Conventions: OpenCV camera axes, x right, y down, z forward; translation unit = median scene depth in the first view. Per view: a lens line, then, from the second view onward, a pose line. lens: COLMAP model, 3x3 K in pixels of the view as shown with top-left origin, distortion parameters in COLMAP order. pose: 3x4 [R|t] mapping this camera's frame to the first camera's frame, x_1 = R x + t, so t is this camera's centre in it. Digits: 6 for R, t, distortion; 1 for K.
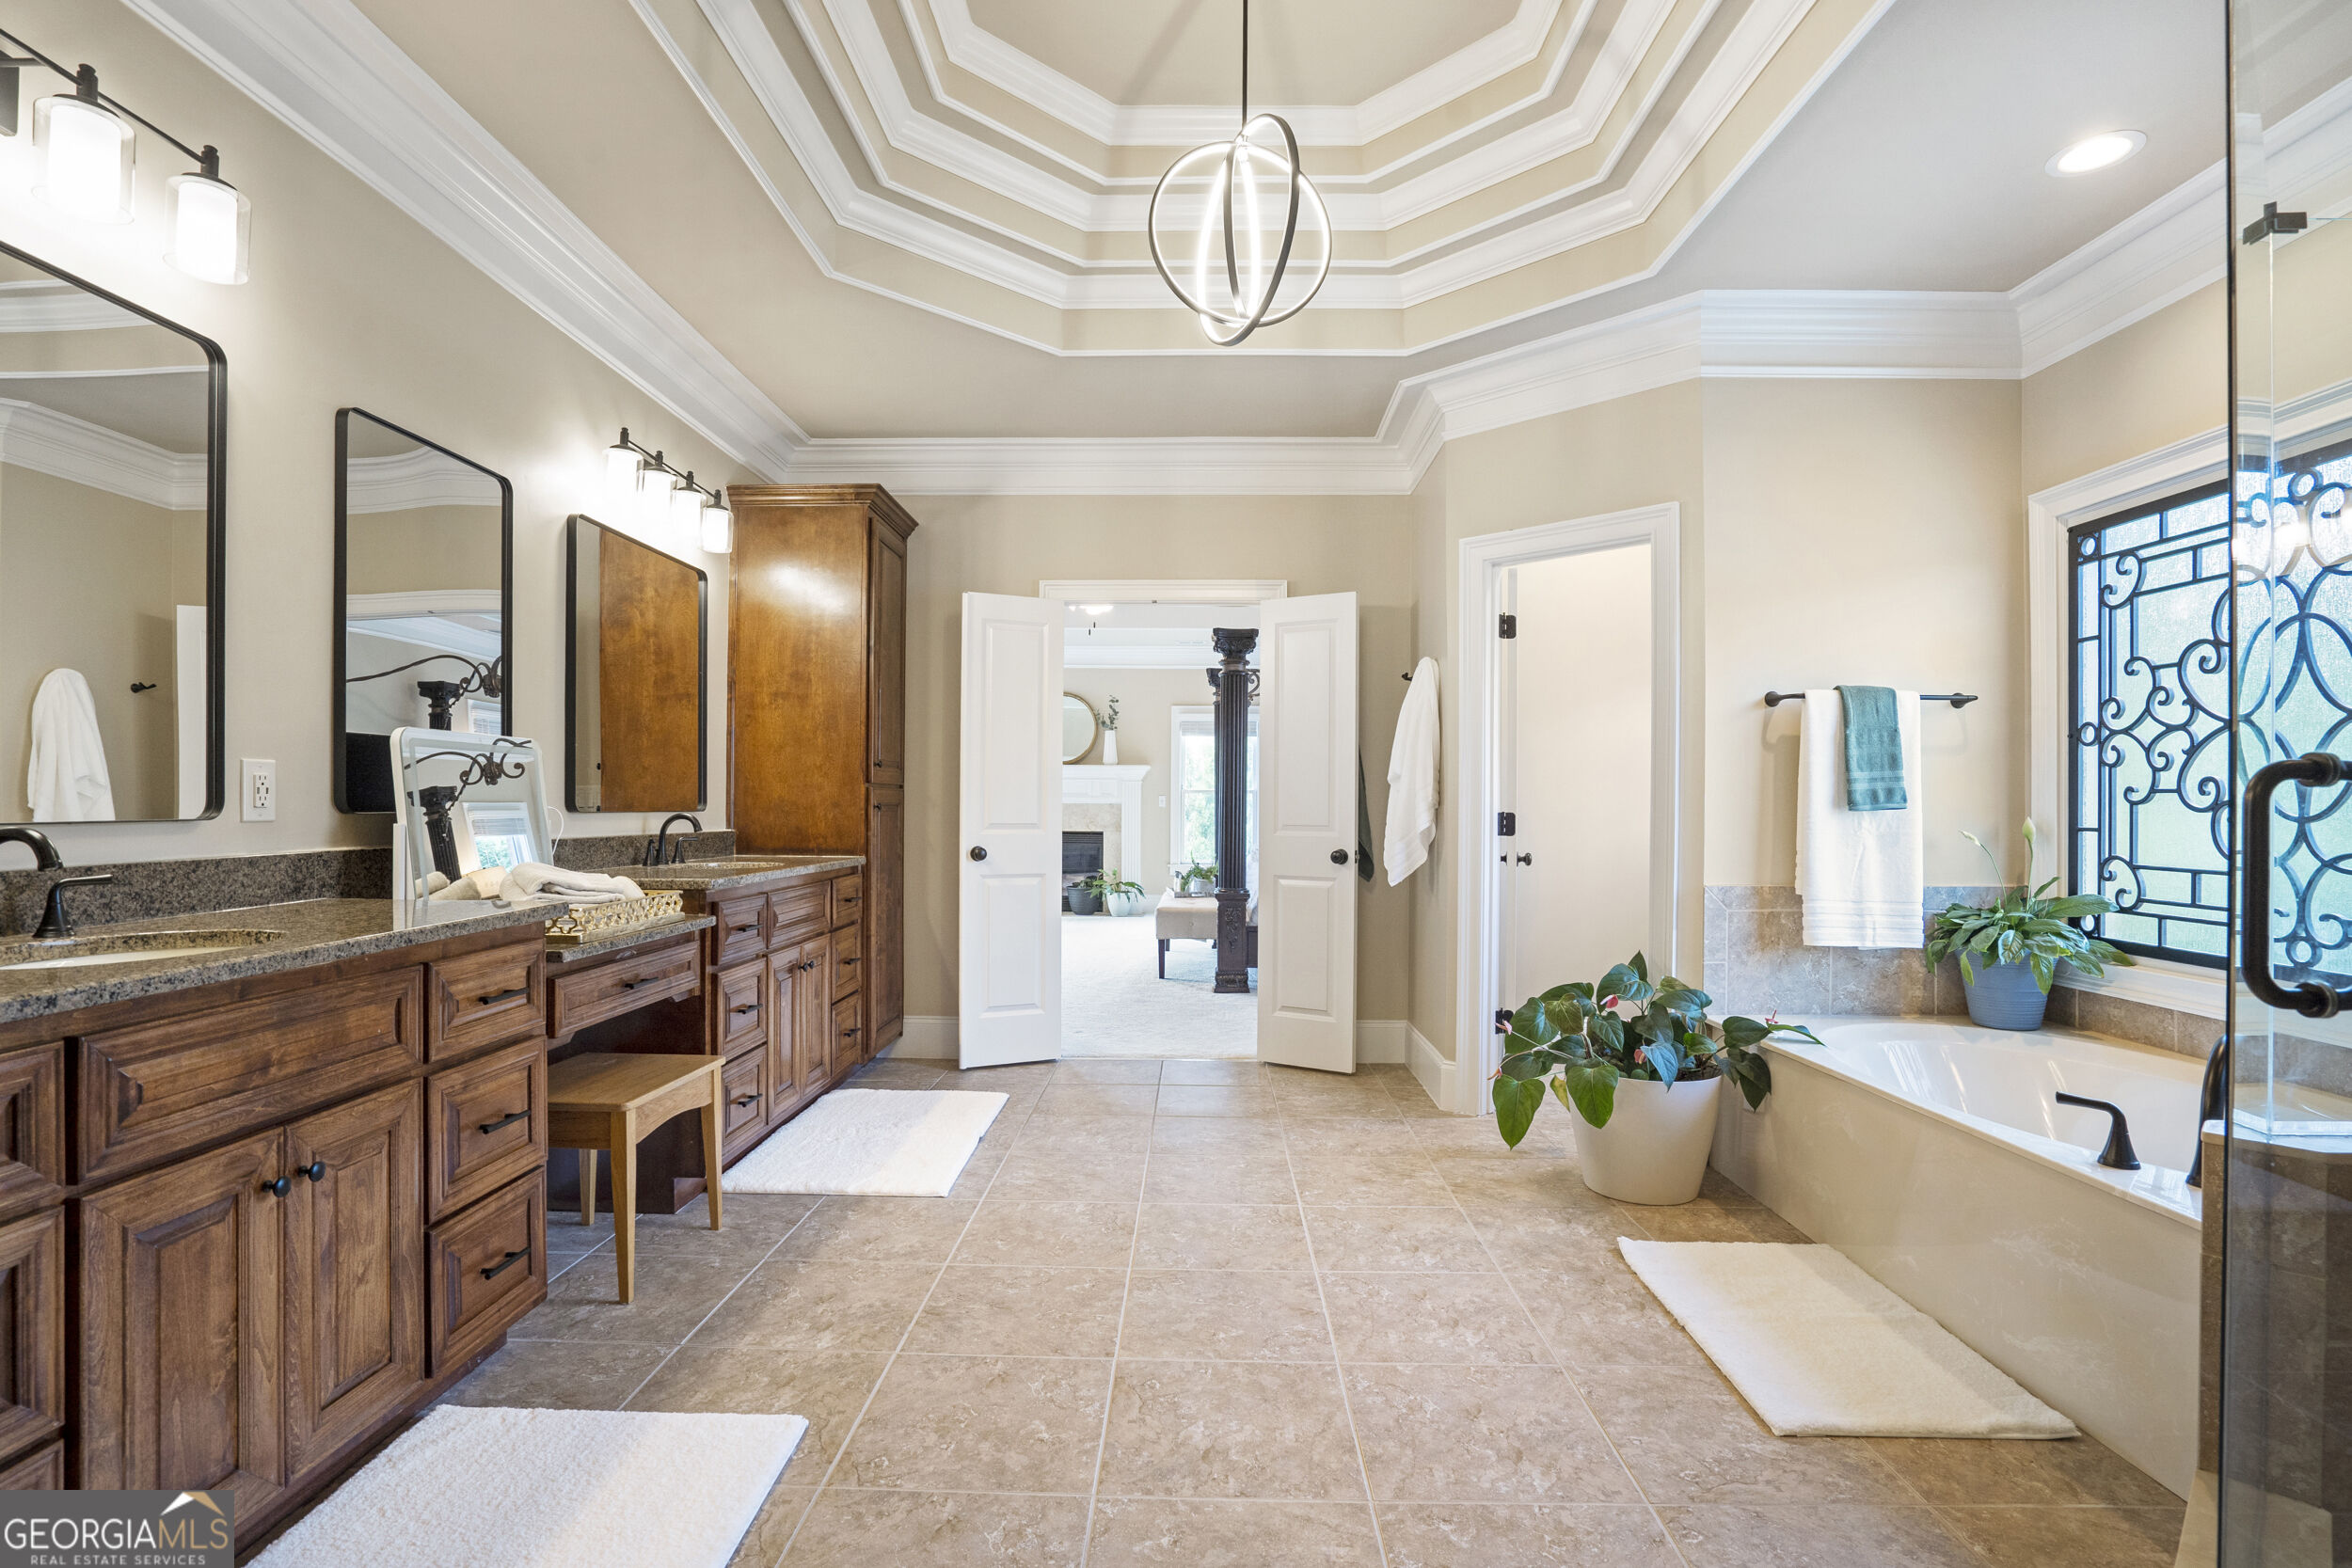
lens RADIAL K [[1095.0, 0, 1175.2], [0, 1095.0, 796.4], [0, 0, 1]] dist [-0.016028, 0.000210]
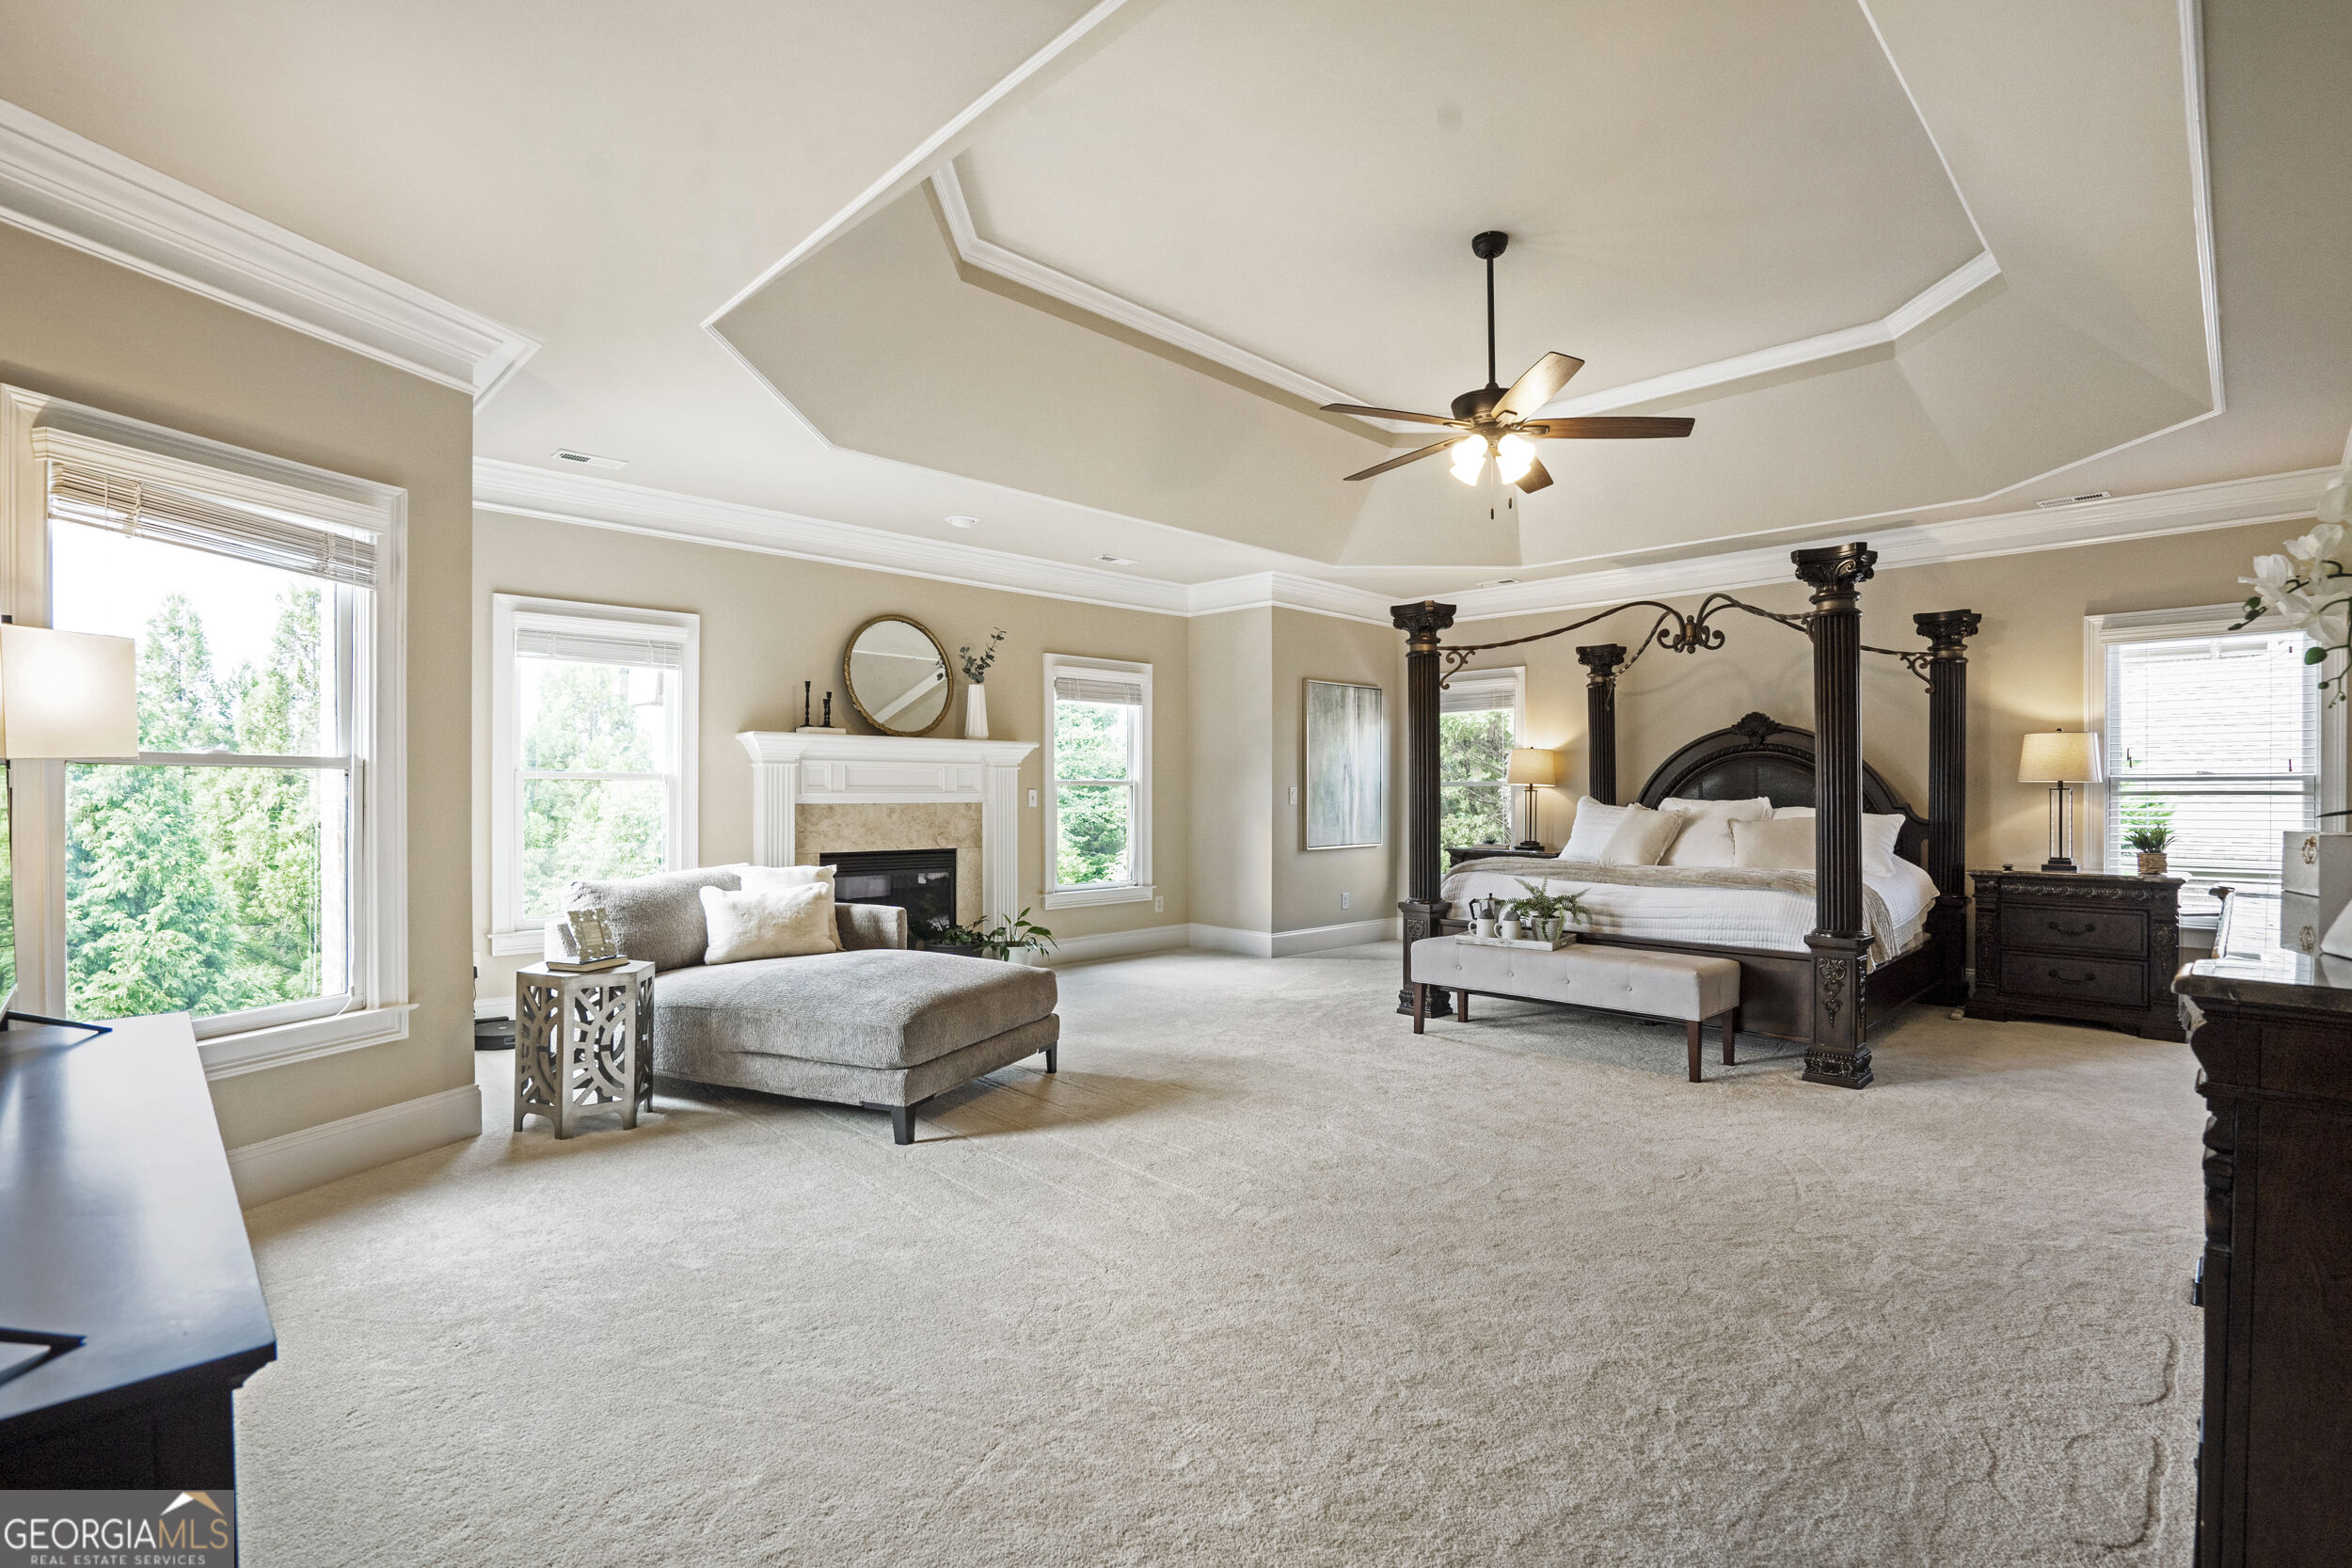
lens RADIAL K [[1095.0, 0, 1176.6], [0, 1095.0, 781.2], [0, 0, 1]] dist [-0.016028, 0.000210]
pose [[0.691598, 0.000965, 0.722282, -0.426424], [-0.003433, 0.999992, 0.001951, -0.006992], [-0.722275, -0.003829, 0.691596, 0.490538]]
